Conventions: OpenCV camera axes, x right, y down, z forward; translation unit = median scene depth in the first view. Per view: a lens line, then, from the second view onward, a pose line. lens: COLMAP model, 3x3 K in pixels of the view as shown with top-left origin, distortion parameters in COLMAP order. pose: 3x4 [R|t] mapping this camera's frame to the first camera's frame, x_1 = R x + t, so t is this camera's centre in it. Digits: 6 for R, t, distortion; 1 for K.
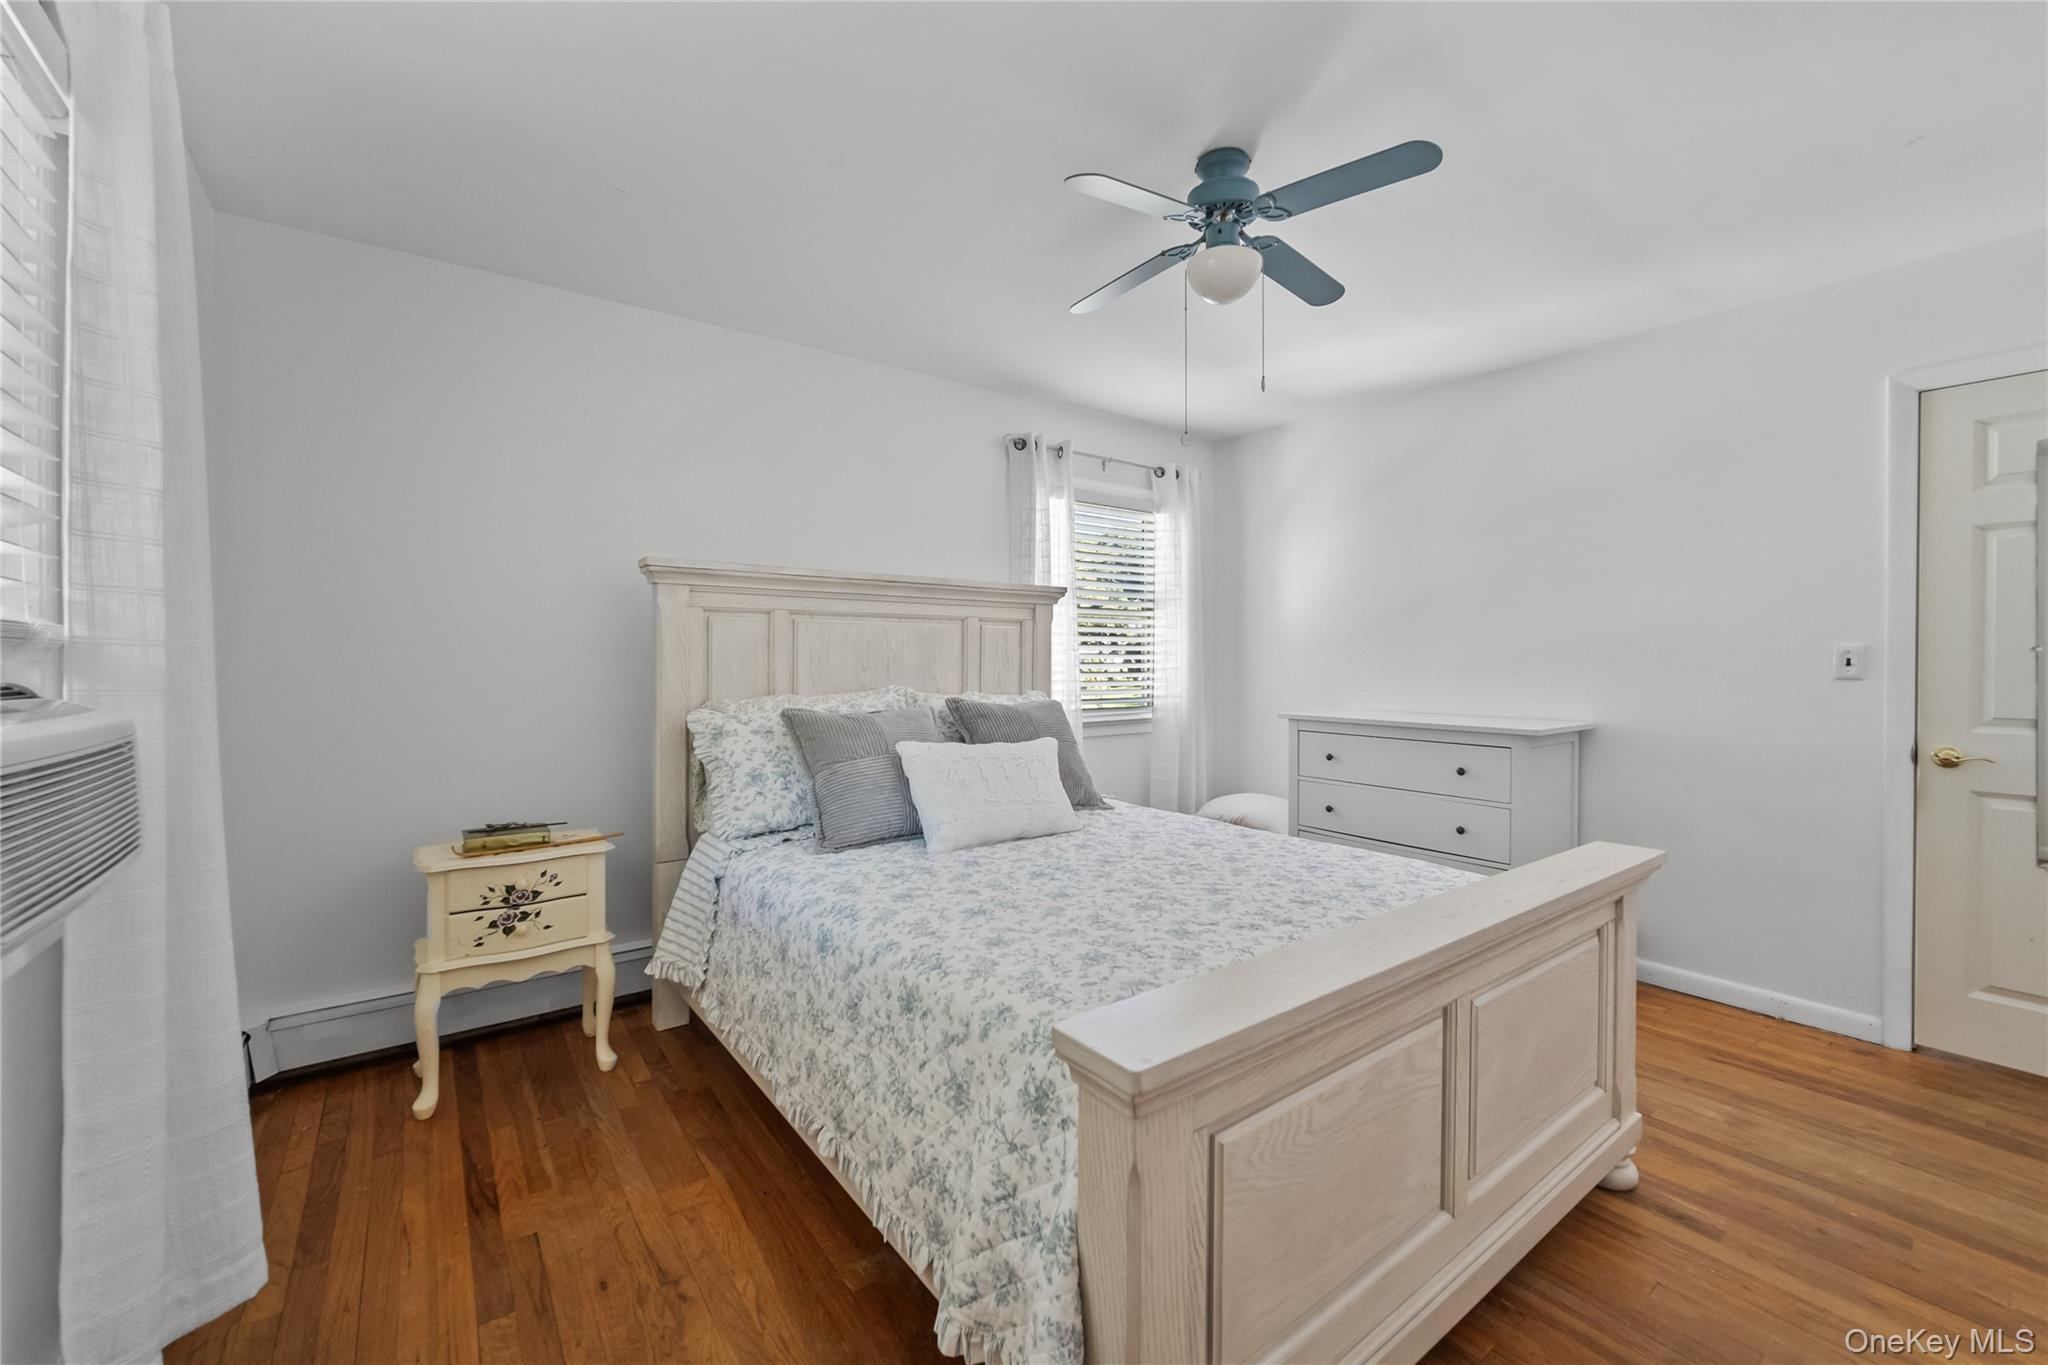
lens RADIAL K [[818.2, 0, 1018.2], [0, 818.2, 677.2], [0, 0, 1]] dist [0.000976, 0.000338]
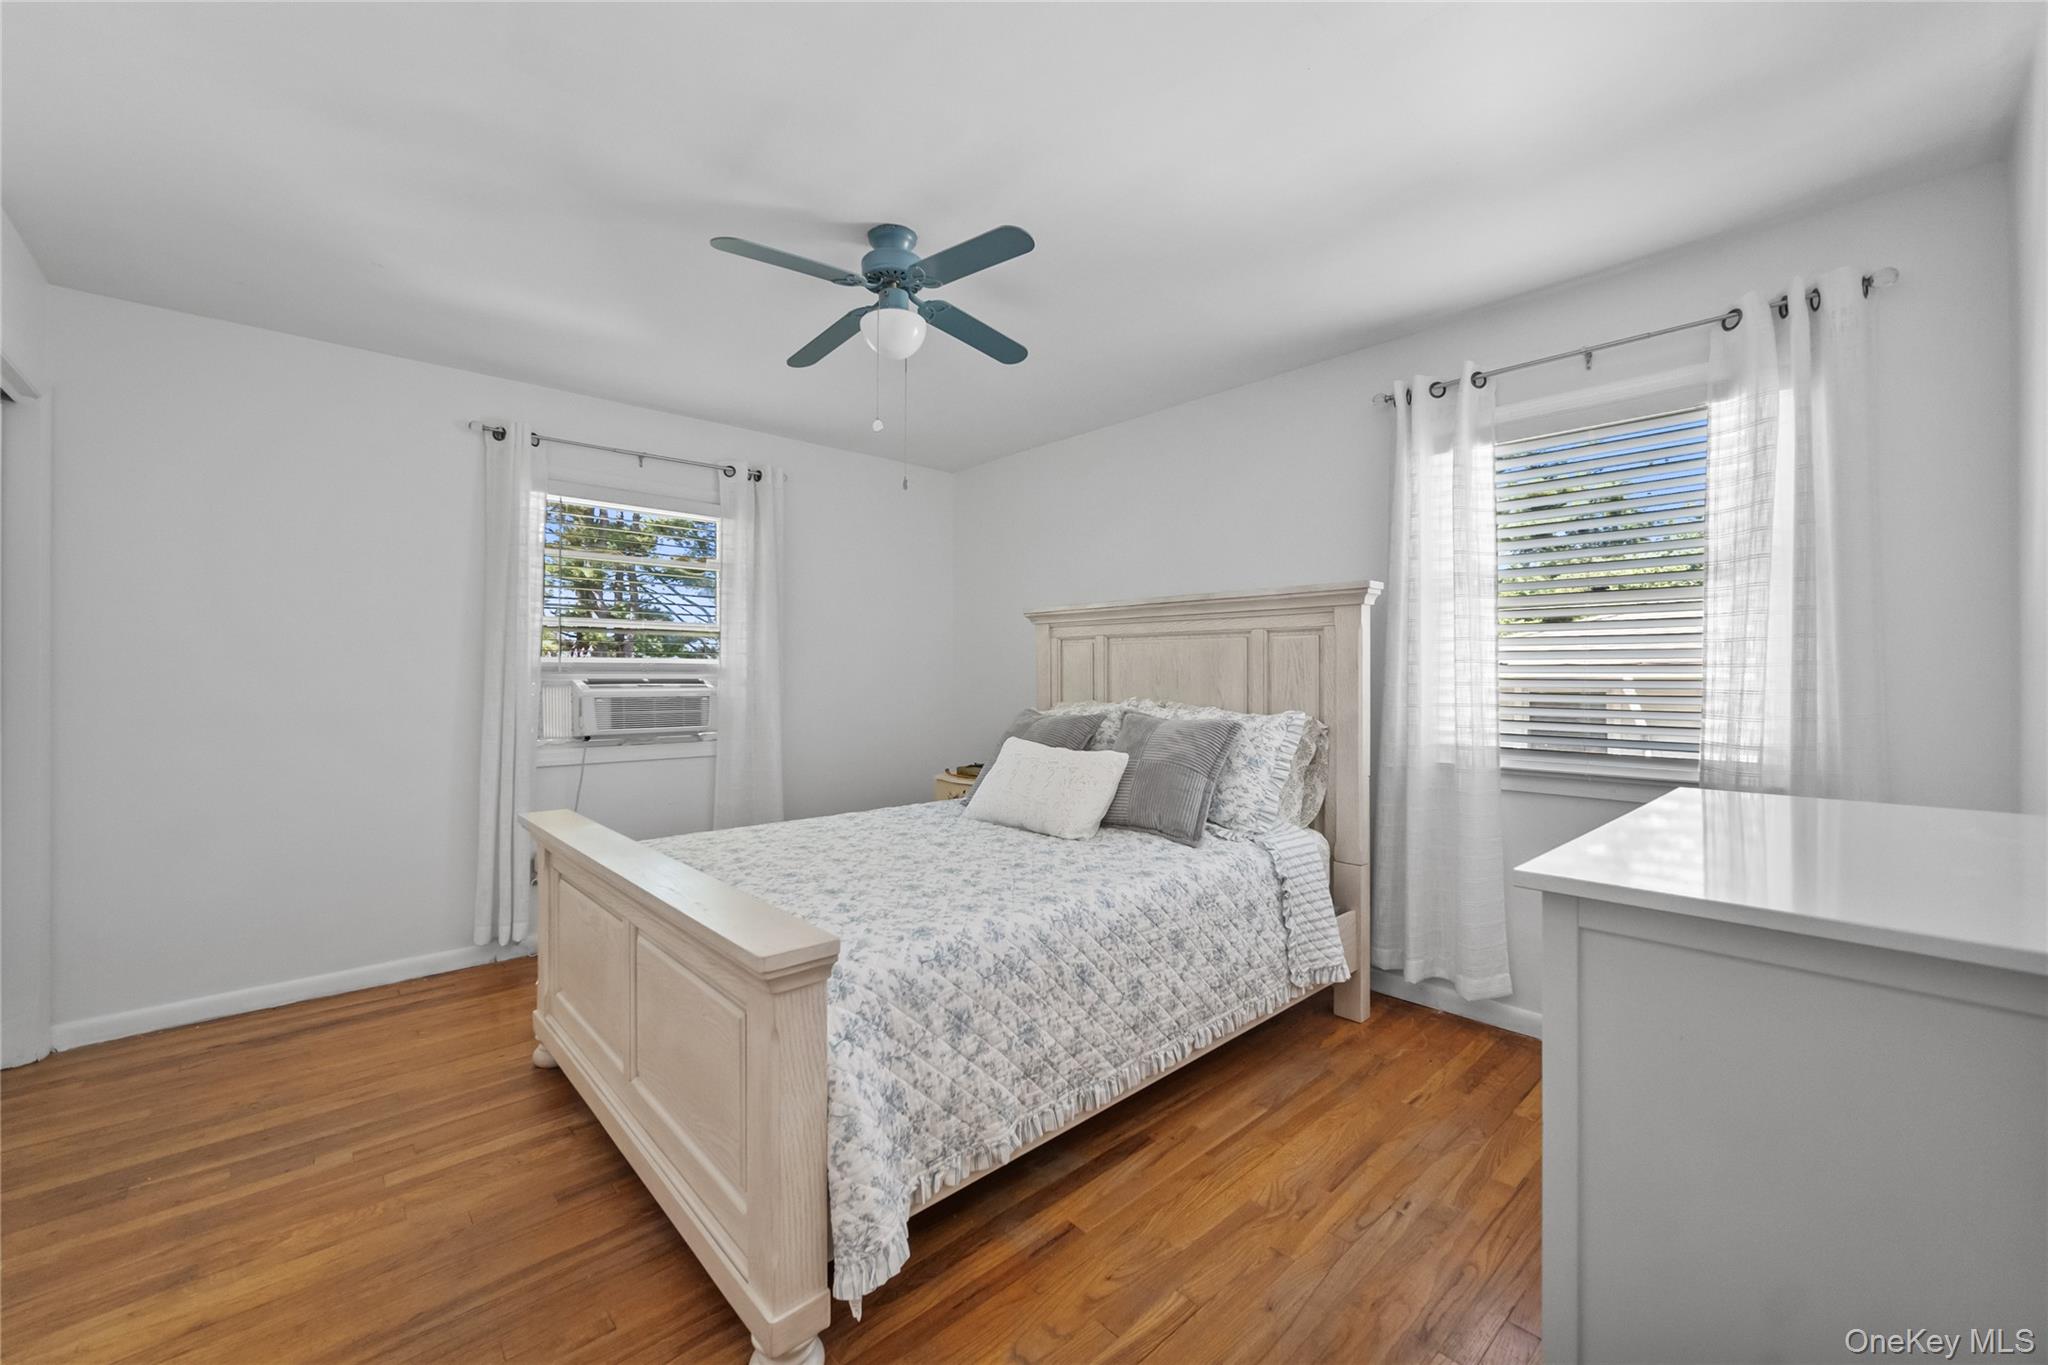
lens RADIAL K [[818.2, 0, 1017.4], [0, 818.2, 666.6], [0, 0, 1]] dist [0.000976, 0.000338]
pose [[0.108812, 0.000312, -0.994062, 0.910761], [-0.013235, 0.999912, -0.001135, -0.028357], [0.993974, 0.013280, 0.108807, 0.682988]]
